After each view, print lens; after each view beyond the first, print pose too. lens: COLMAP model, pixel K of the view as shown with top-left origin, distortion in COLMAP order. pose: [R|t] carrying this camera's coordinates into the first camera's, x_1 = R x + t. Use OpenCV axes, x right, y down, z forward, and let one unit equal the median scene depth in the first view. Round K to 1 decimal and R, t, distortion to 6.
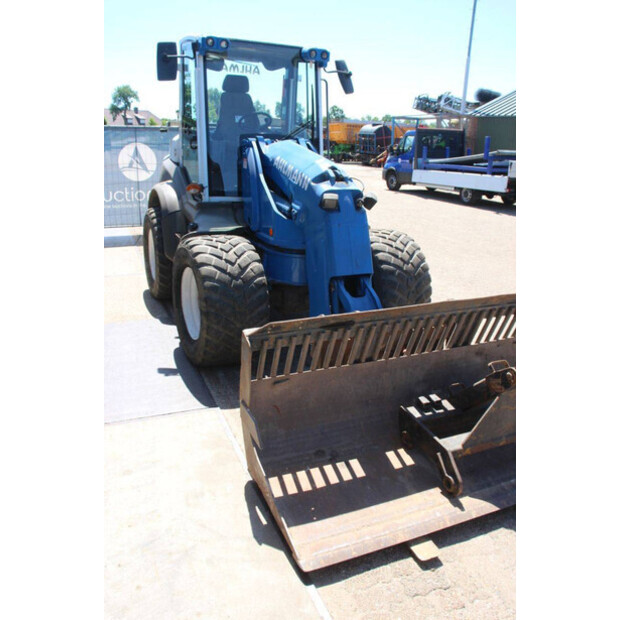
lens RADIAL K [[566.8, 0, 310.0], [0, 566.8, 310.0], [0, 0, 1]] dist [-0.157210, 0.207028]
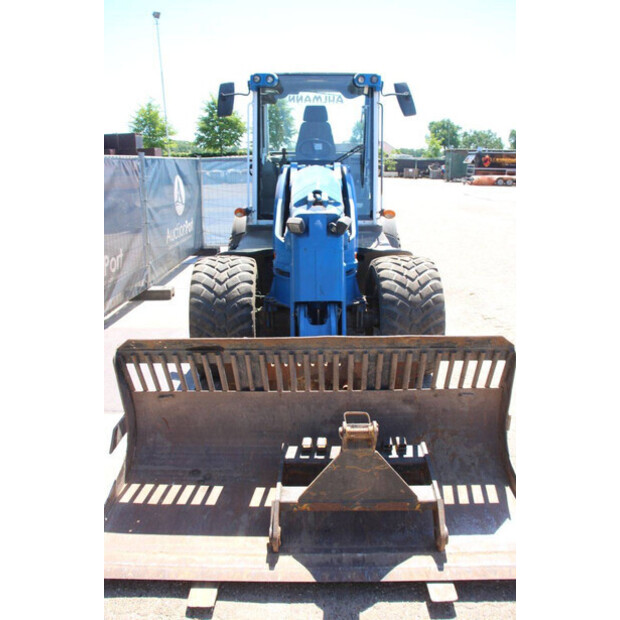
lens RADIAL K [[511.1, 0, 308.2], [0, 511.1, 318.6], [0, 0, 1]] dist [-0.126578, 0.103648]
pose [[0.901118, 0.090369, -0.424051, 0.382745], [-0.090604, 0.995693, 0.019654, -0.042480], [0.424001, 0.020710, 0.905425, 0.163163]]
